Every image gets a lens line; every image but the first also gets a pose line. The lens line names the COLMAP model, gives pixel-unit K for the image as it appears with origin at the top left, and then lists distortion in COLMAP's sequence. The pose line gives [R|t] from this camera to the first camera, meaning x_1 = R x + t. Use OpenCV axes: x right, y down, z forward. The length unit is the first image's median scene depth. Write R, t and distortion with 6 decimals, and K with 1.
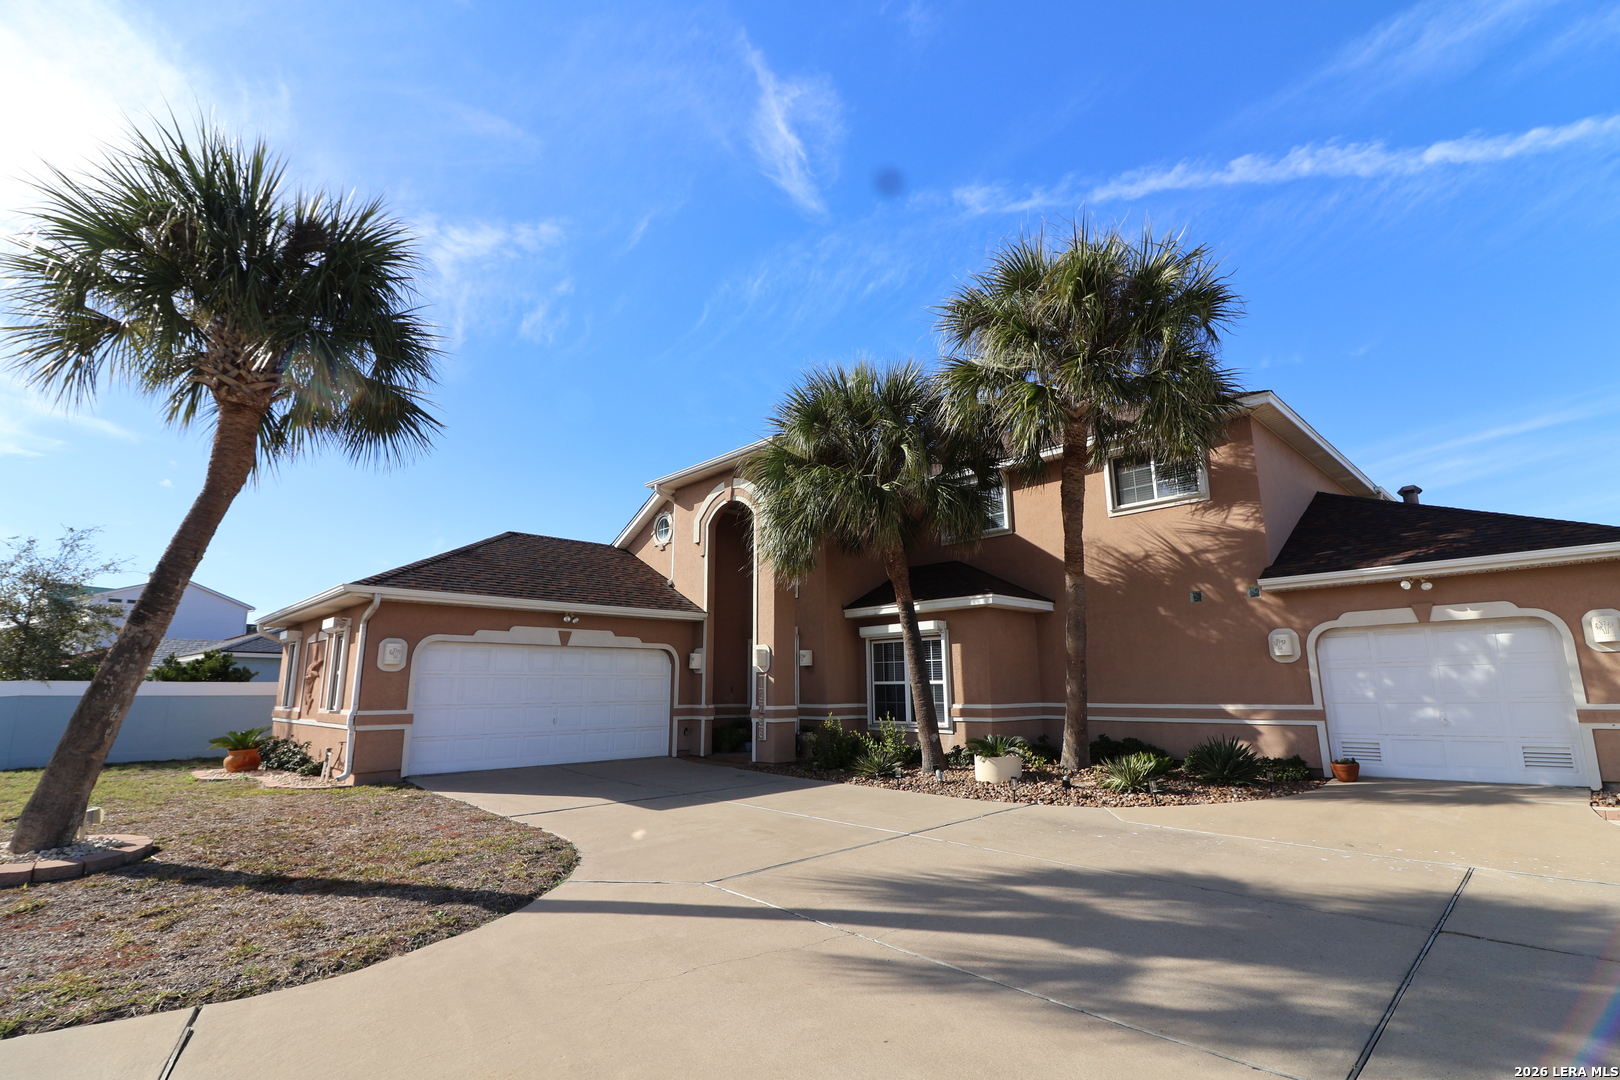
lens RADIAL K [[748.8, 0, 808.4], [0, 748.8, 537.6], [0, 0, 1]] dist [-0.009704, -0.009152]
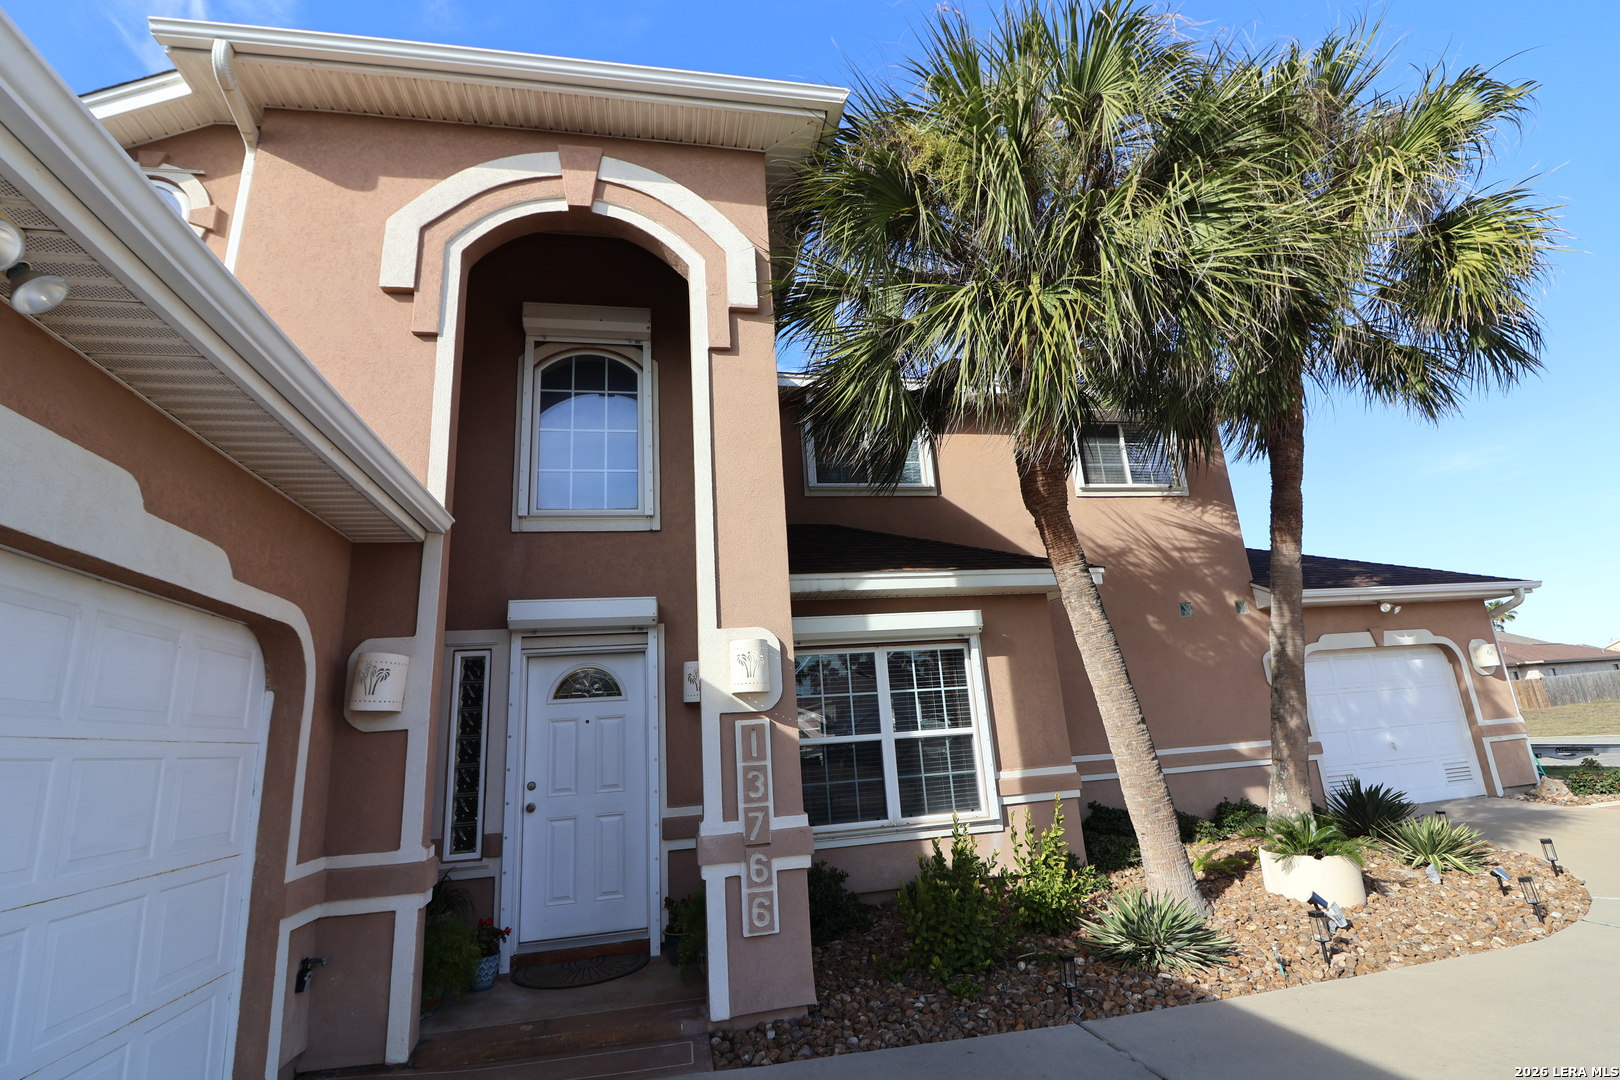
lens RADIAL K [[748.8, 0, 814.6], [0, 748.8, 527.4], [0, 0, 1]] dist [-0.009704, -0.009152]
pose [[0.530469, 0.200169, 0.823733, -0.381429], [-0.108027, 0.979761, -0.168516, 0.177092], [-0.840793, 0.000407, 0.541356, 0.928656]]
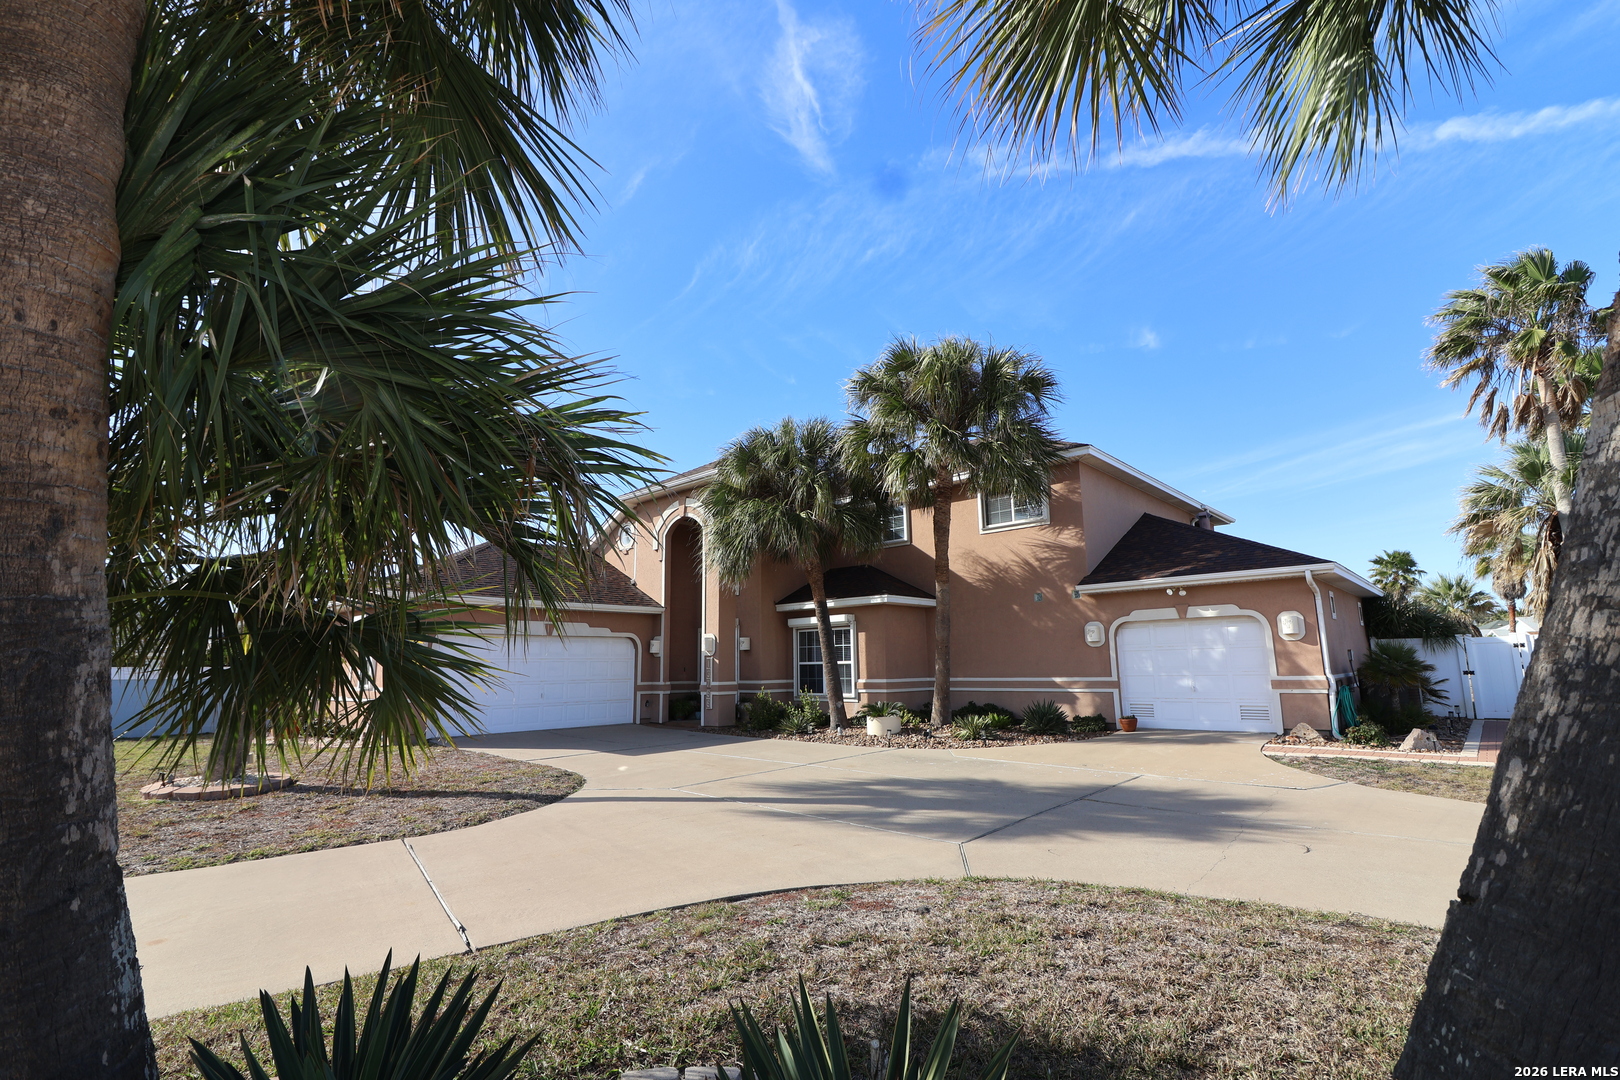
lens RADIAL K [[748.8, 0, 807.9], [0, 748.8, 532.8], [0, 0, 1]] dist [-0.009704, -0.009152]
pose [[0.997904, 0.003775, 0.064594, 0.025663], [-0.004989, 0.999814, 0.018642, -0.059048], [-0.064512, -0.018925, 0.997737, -0.305223]]
